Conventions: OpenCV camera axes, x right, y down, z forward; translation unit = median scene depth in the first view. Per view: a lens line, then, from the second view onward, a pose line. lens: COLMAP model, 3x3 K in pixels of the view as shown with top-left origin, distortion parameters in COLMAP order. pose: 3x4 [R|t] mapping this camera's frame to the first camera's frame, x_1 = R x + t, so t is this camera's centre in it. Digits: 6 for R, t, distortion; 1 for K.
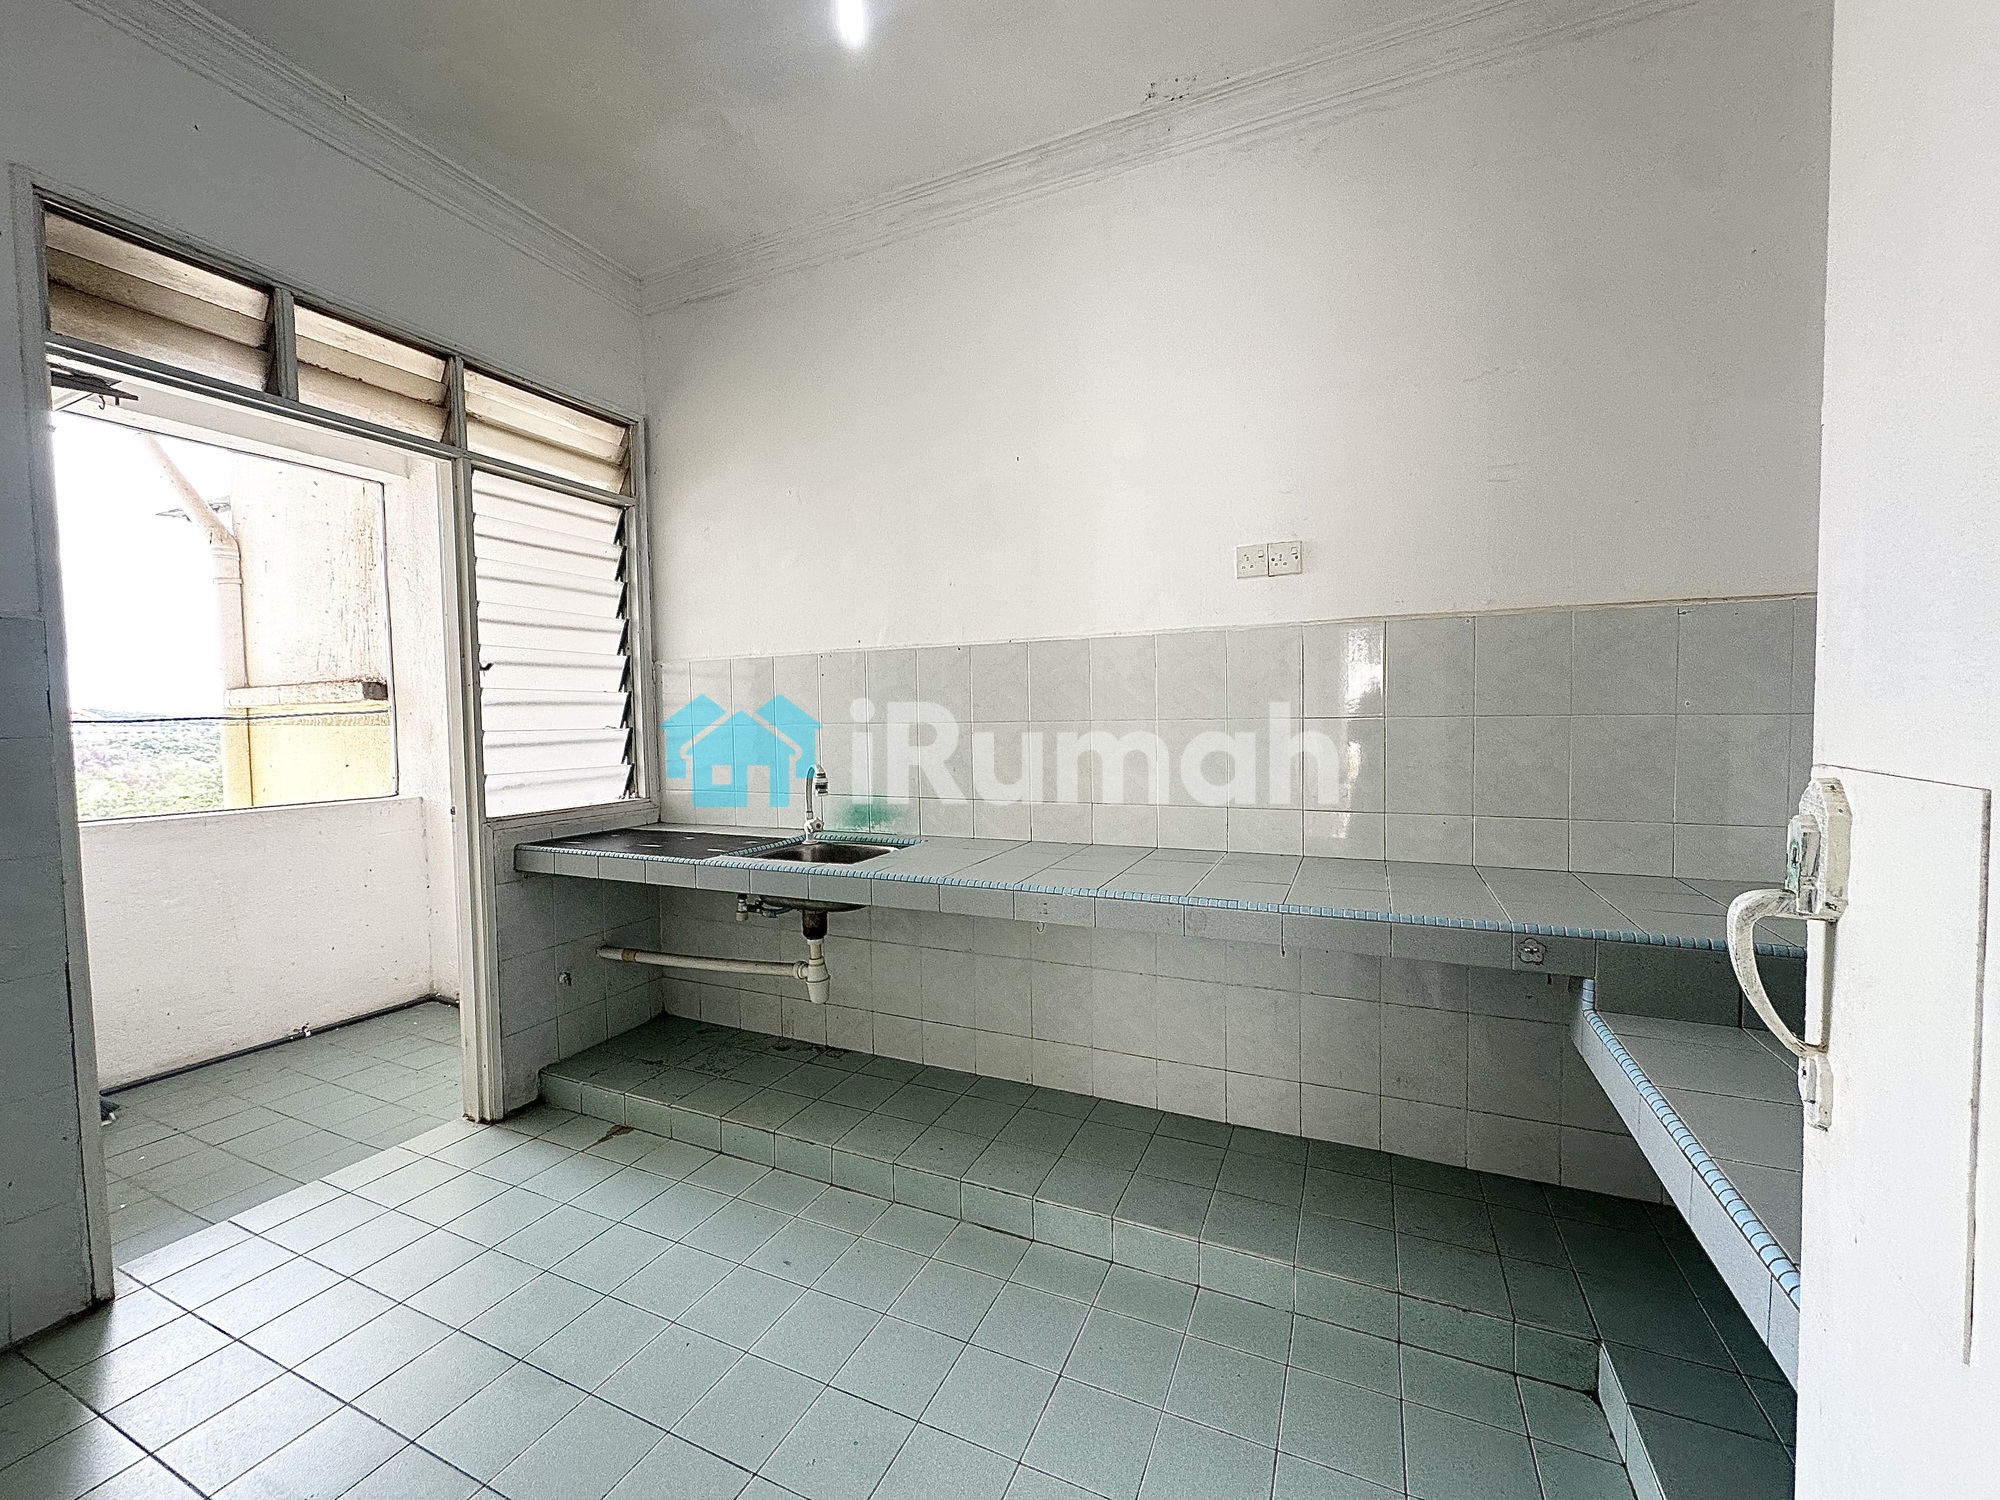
lens RADIAL K [[801.3, 0, 1010.5], [0, 801.3, 747.2], [0, 0, 1]] dist [-0.006624, 0.000078]
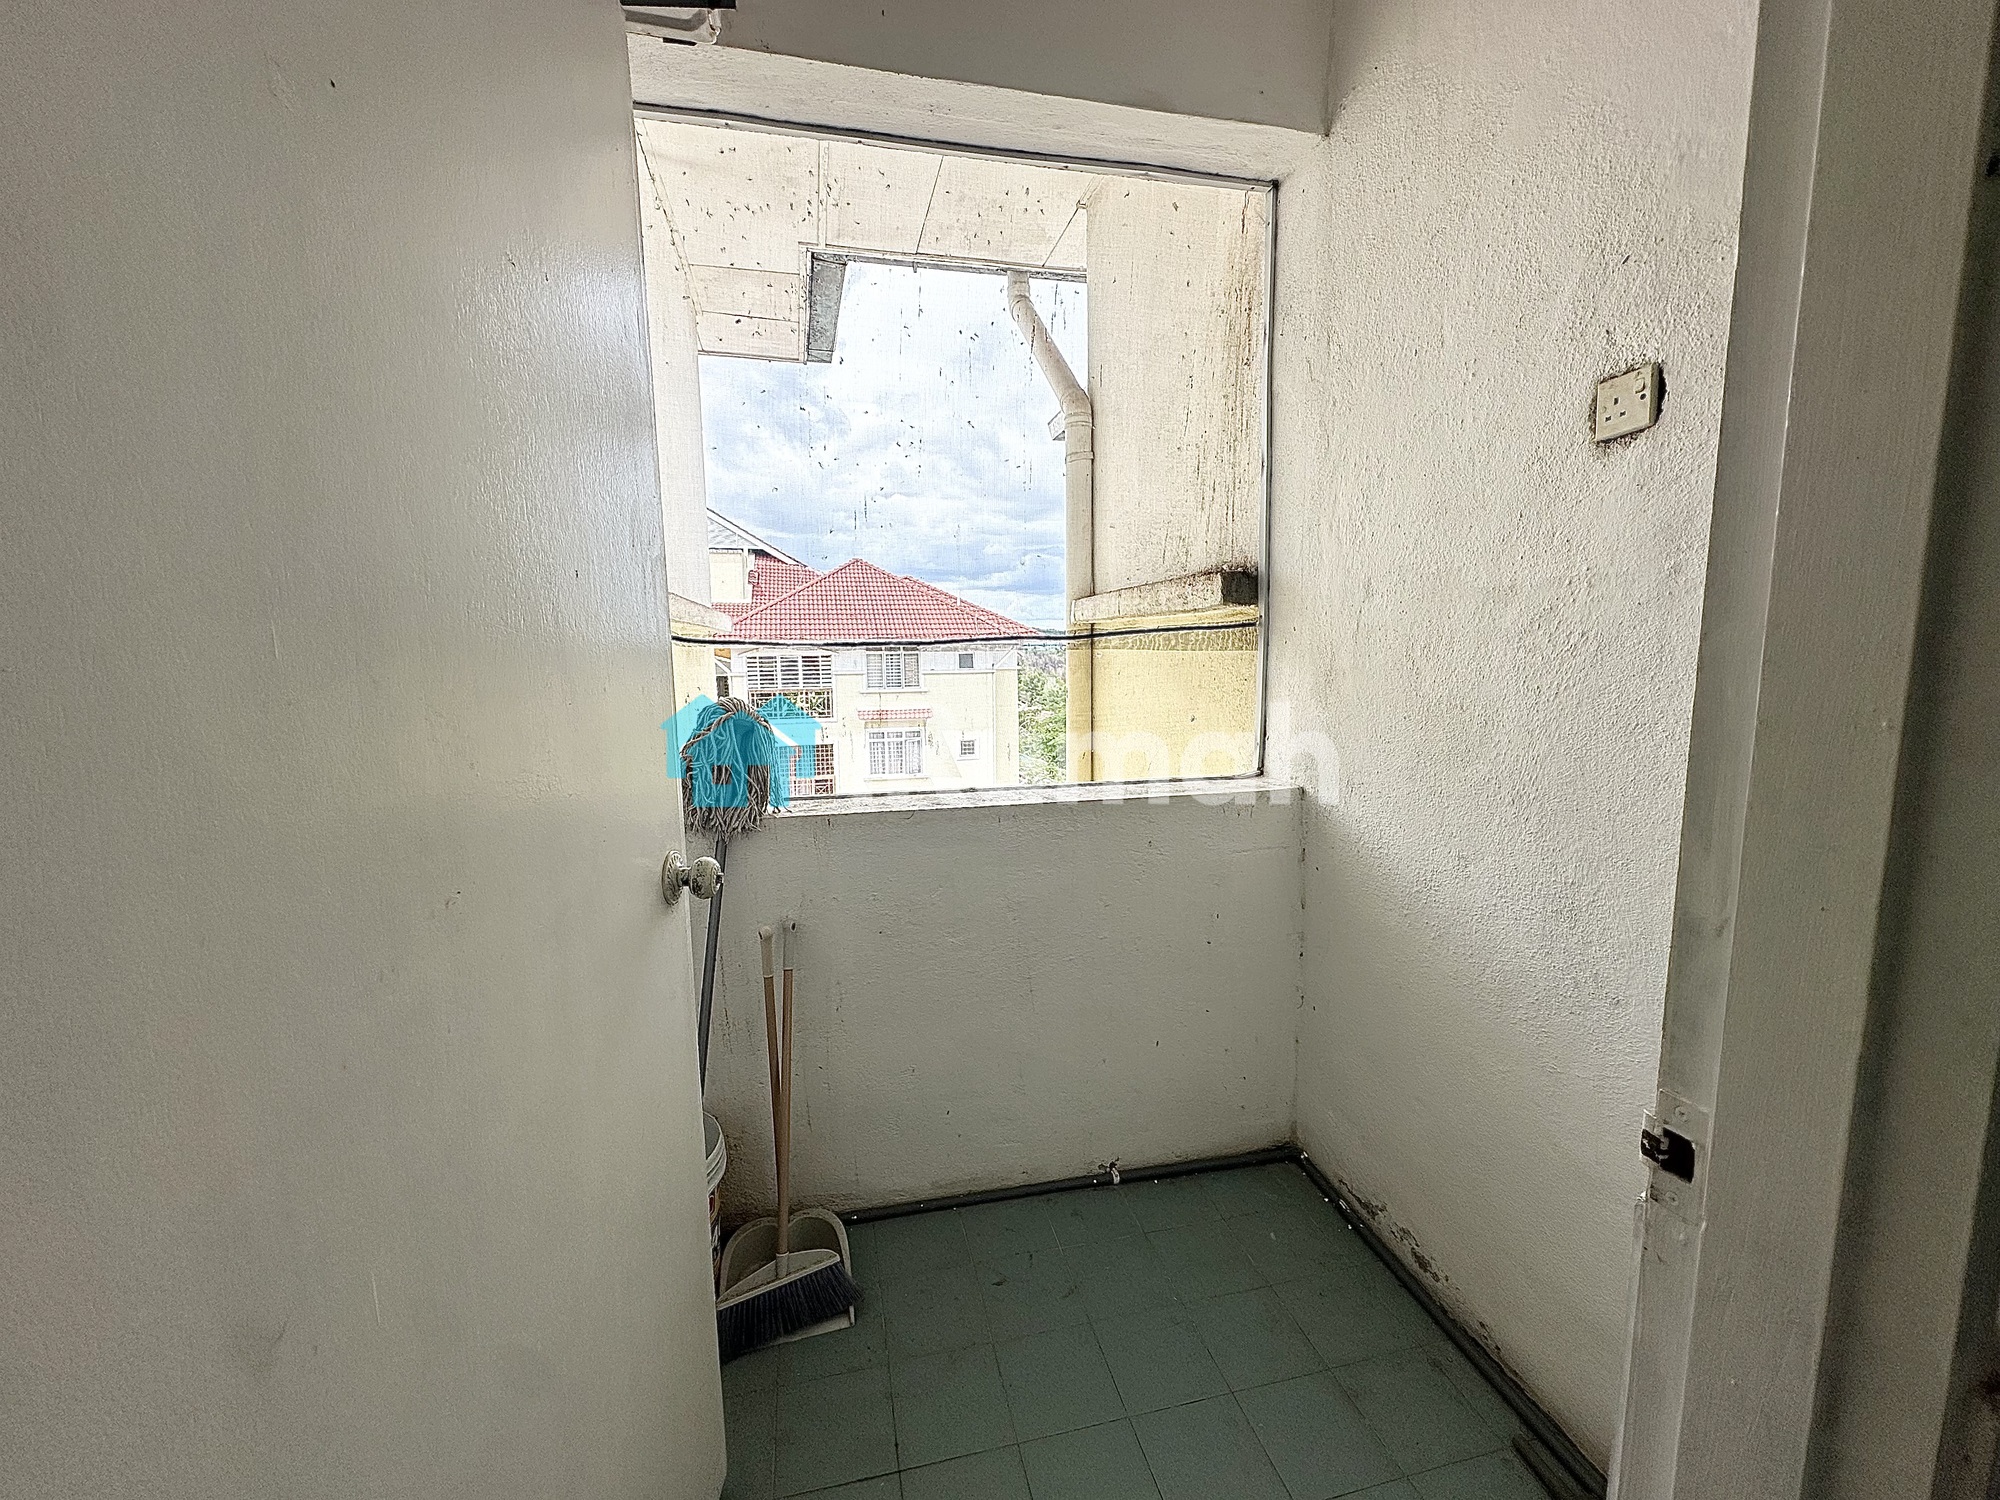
lens RADIAL K [[801.3, 0, 1010.5], [0, 801.3, 747.2], [0, 0, 1]] dist [-0.006624, 0.000078]
pose [[0.616807, 0.108593, -0.779587, -0.438744], [-0.028317, 0.992858, 0.115897, -0.019835], [0.786605, -0.049411, 0.615477, 0.513864]]
